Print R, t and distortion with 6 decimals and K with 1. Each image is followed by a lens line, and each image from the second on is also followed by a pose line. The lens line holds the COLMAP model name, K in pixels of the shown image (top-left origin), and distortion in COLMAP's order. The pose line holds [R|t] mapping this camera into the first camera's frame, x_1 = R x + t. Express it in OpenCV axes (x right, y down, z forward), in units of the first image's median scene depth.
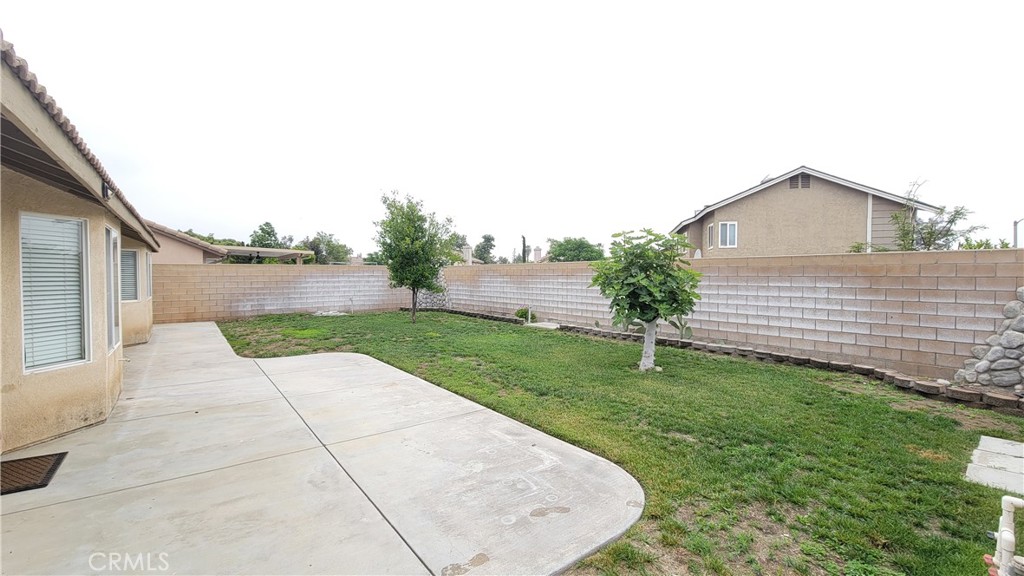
lens RADIAL K [[415.9, 0, 502.5], [0, 415.9, 286.1], [0, 0, 1]] dist [-0.008446, 0.000045]
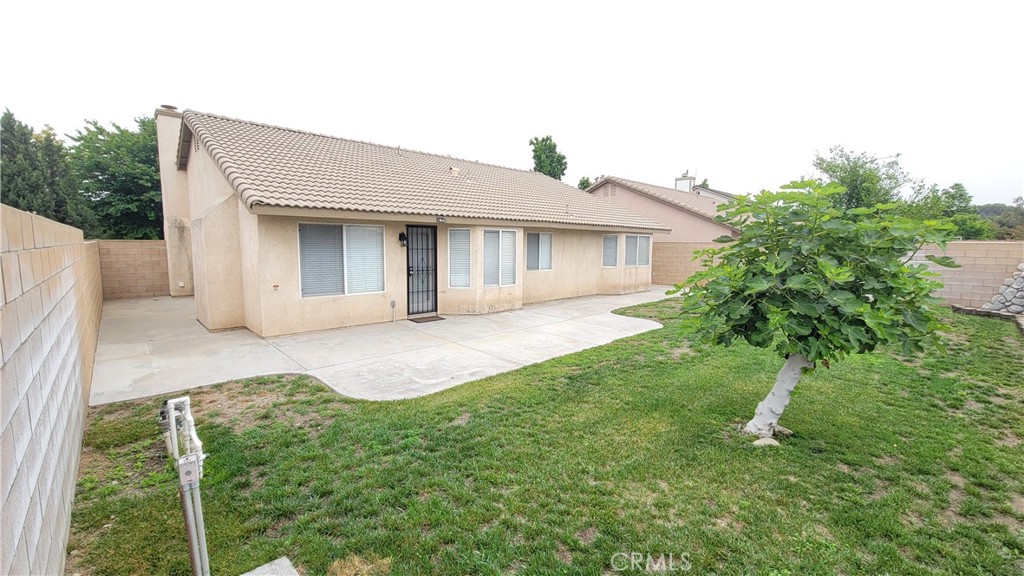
lens RADIAL K [[415.9, 0, 517.7], [0, 415.9, 285.4], [0, 0, 1]] dist [-0.008446, 0.000045]
pose [[0.107298, 0.100893, -0.989094, 0.461433], [-0.037635, 0.994537, 0.097365, -0.025530], [0.993514, 0.026777, 0.110509, 0.329319]]
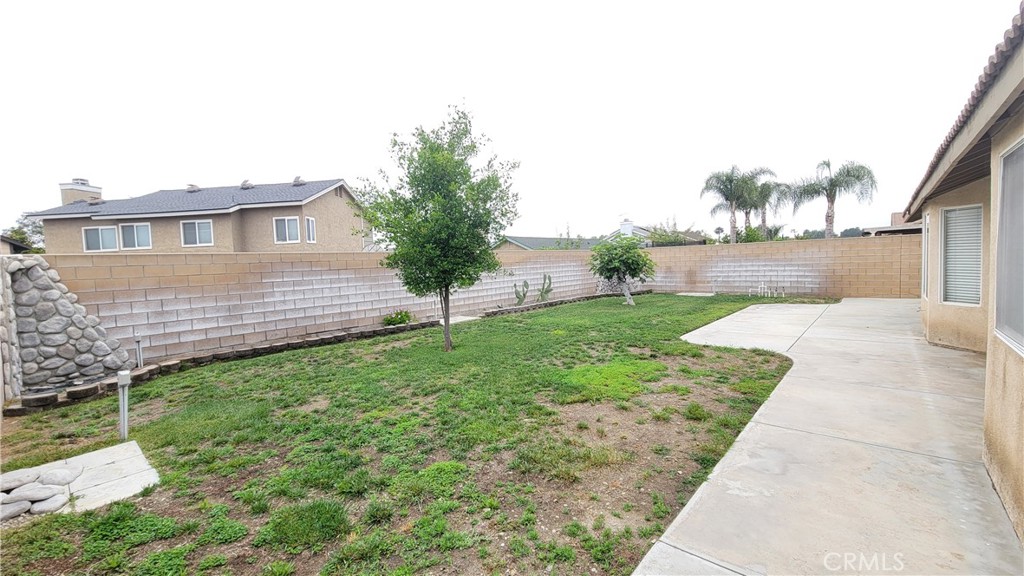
lens RADIAL K [[415.9, 0, 505.4], [0, 415.9, 284.2], [0, 0, 1]] dist [-0.008446, 0.000045]
pose [[-0.174557, -0.045841, 0.983580, -0.799046], [0.065445, 0.996167, 0.058042, -0.028928], [-0.982470, 0.074502, -0.170887, 1.030871]]
